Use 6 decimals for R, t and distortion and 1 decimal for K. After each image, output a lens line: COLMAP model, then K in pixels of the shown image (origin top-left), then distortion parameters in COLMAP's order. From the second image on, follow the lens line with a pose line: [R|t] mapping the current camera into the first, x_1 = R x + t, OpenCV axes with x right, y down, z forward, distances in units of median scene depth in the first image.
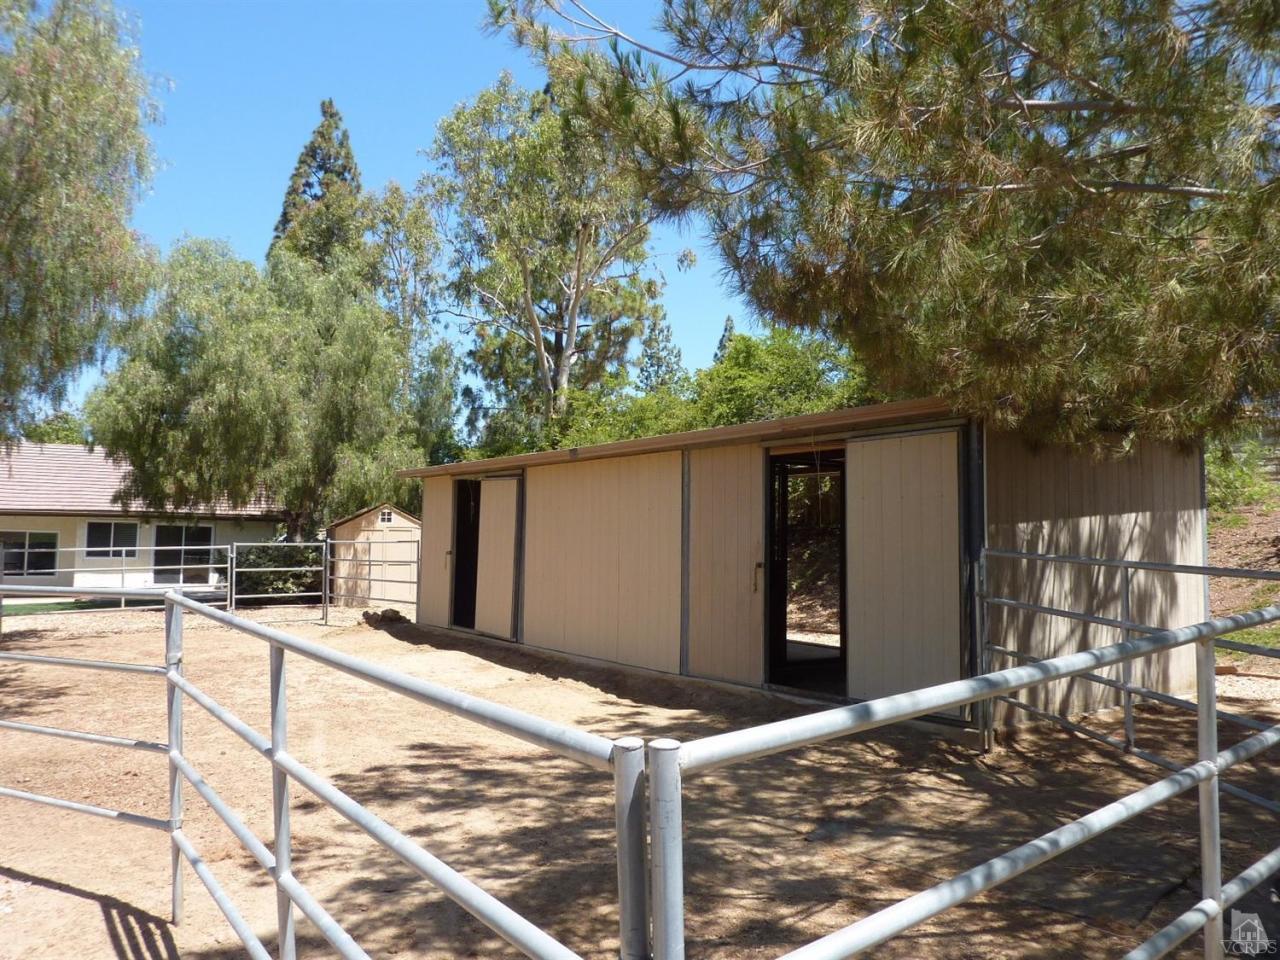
lens RADIAL K [[972.4, 0, 640.8], [0, 972.4, 472.9], [0, 0, 1]] dist [-0.019970, -0.010626]
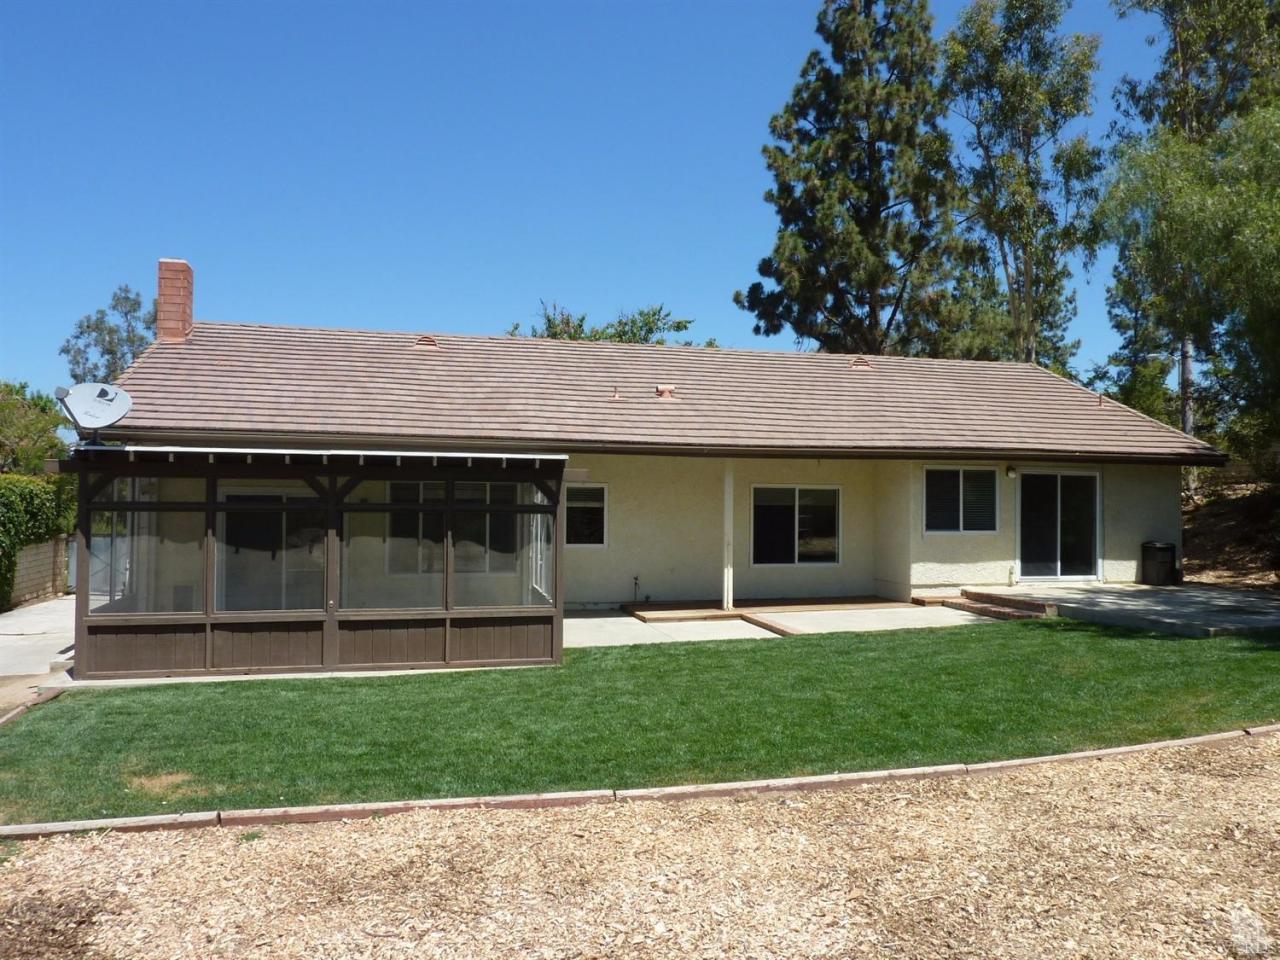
lens RADIAL K [[972.4, 0, 644.6], [0, 972.4, 466.9], [0, 0, 1]] dist [-0.019970, -0.010626]
pose [[0.986909, -0.012363, -0.160804, -1.565290], [0.018978, 0.999033, 0.039667, 0.058107], [0.160158, -0.042200, 0.986189, 1.010720]]
